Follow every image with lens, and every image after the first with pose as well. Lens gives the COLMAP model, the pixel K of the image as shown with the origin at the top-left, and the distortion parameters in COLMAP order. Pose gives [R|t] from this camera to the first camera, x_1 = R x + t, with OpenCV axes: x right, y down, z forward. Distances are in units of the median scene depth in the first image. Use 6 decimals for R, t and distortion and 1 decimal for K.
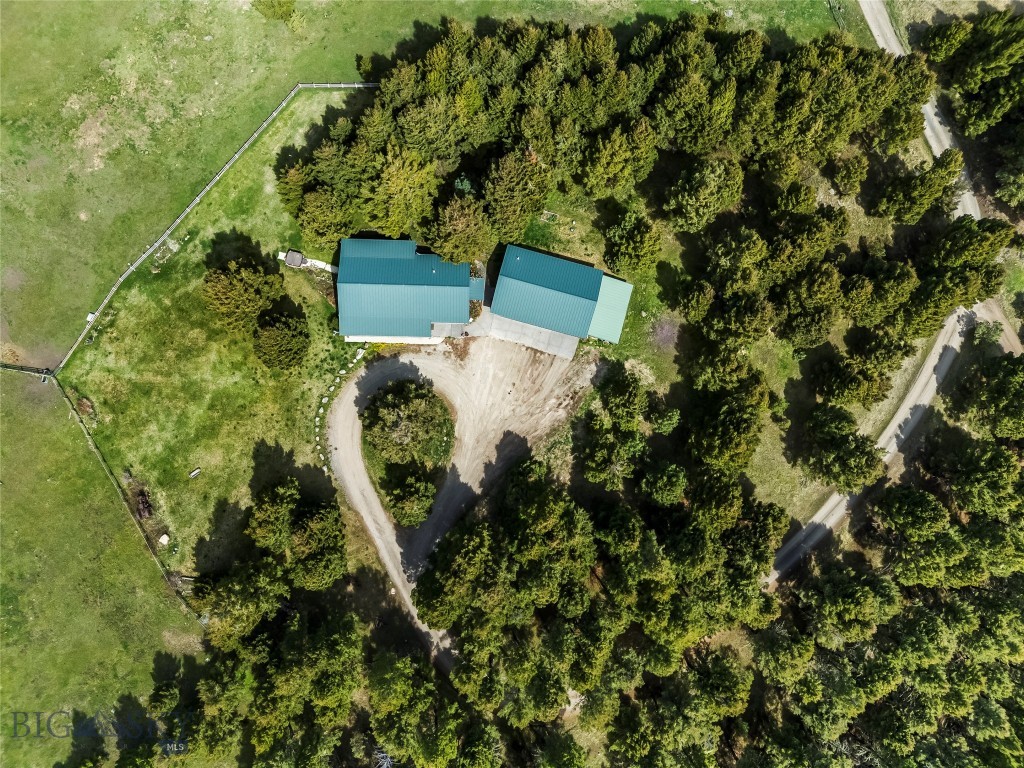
lens RADIAL K [[752.9, 0, 515.2], [0, 752.9, 382.5], [0, 0, 1]] dist [0.062722, -0.060068]
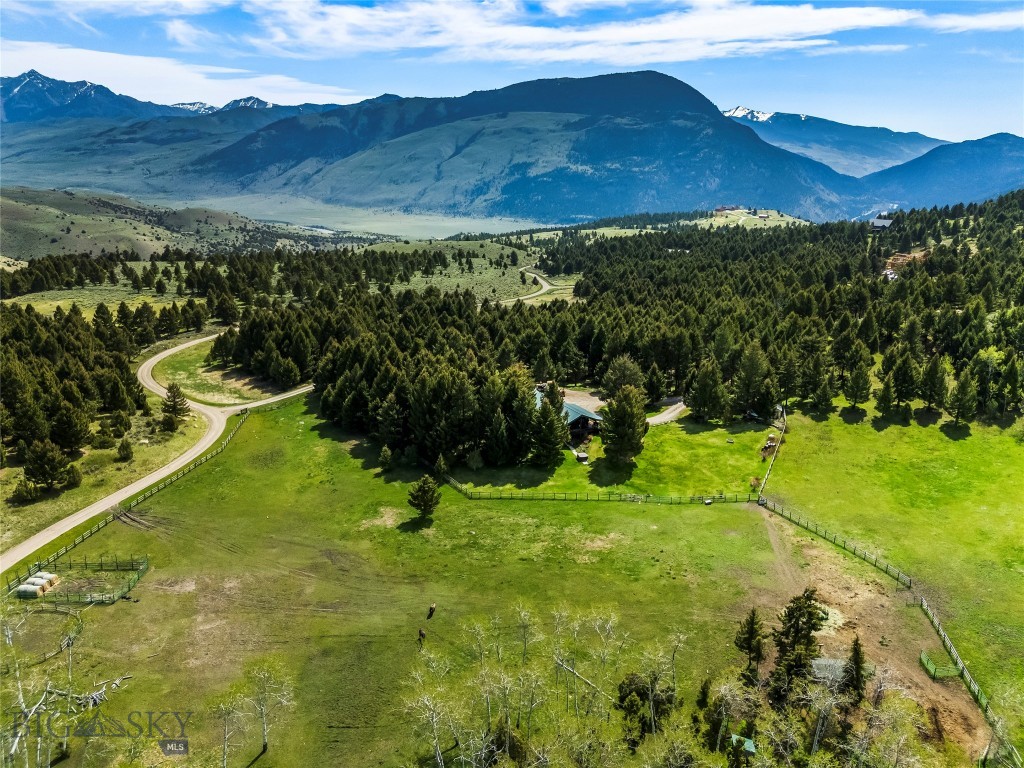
lens RADIAL K [[751.5, 0, 511.1], [0, 751.5, 381.1], [0, 0, 1]] dist [0.070176, -0.078753]
pose [[-0.508027, -0.308398, 0.804238, -1.364232], [0.855579, -0.072855, 0.512520, -1.030799], [-0.099467, 0.948463, 0.300872, 0.433661]]
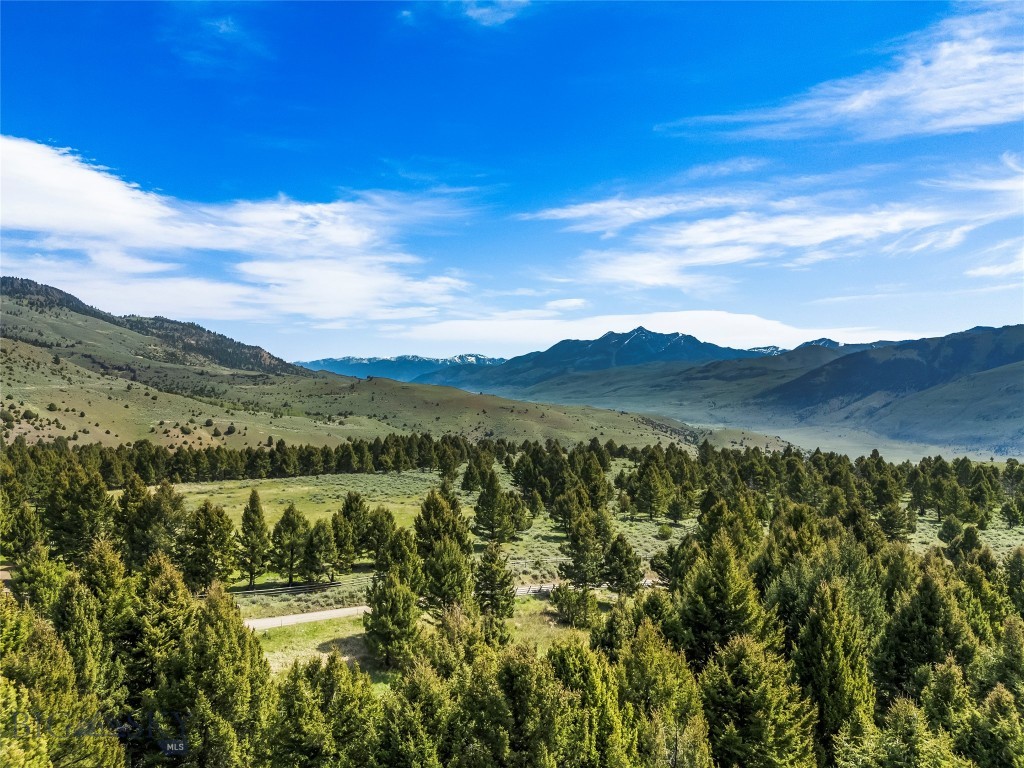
lens RADIAL K [[752.9, 0, 515.2], [0, 752.9, 382.5], [0, 0, 1]] dist [0.062722, -0.060068]
pose [[0.162748, -0.051779, 0.985308, 0.727945], [0.984123, 0.080195, -0.158338, -0.170398], [-0.070818, 0.995433, 0.064009, 0.900141]]
